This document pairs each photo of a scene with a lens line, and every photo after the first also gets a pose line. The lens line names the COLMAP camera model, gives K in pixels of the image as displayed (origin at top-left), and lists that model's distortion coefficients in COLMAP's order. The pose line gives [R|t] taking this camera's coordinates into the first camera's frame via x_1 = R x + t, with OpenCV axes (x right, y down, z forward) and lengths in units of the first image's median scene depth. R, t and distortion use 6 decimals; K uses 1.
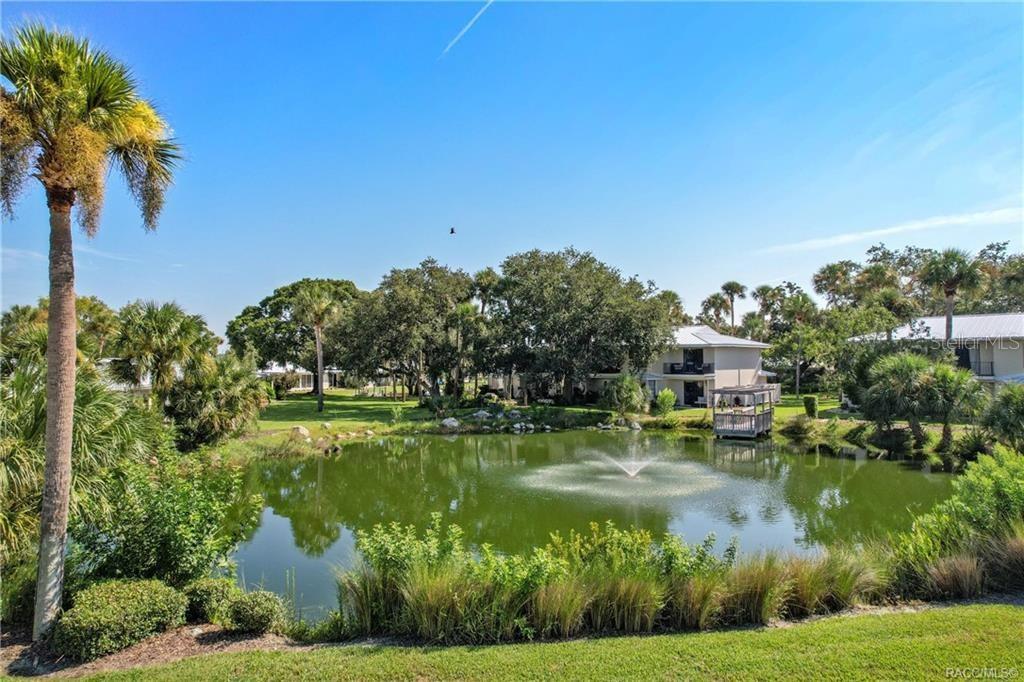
lens RADIAL K [[648.1, 0, 513.9], [0, 648.1, 341.6], [0, 0, 1]] dist [-0.011287, 0.011752]
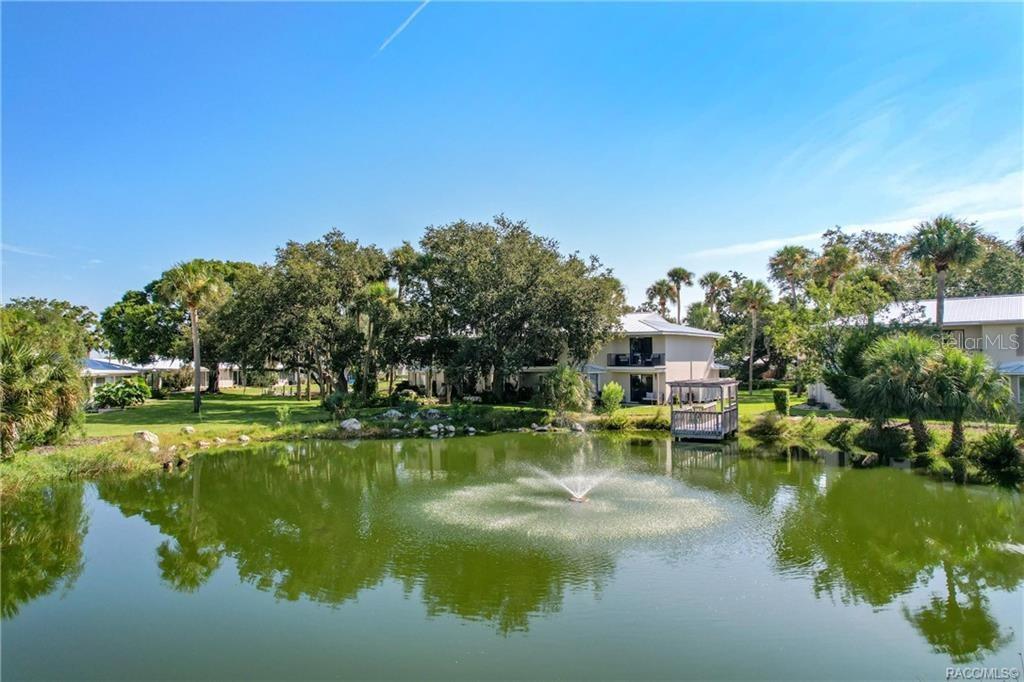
lens RADIAL K [[648.1, 0, 511.8], [0, 648.1, 338.1], [0, 0, 1]] dist [-0.011287, 0.011752]
pose [[0.995321, 0.003947, 0.096548, 0.020968], [-0.003305, 0.999971, -0.006807, 0.019573], [-0.096572, 0.006456, 0.995305, 0.158182]]
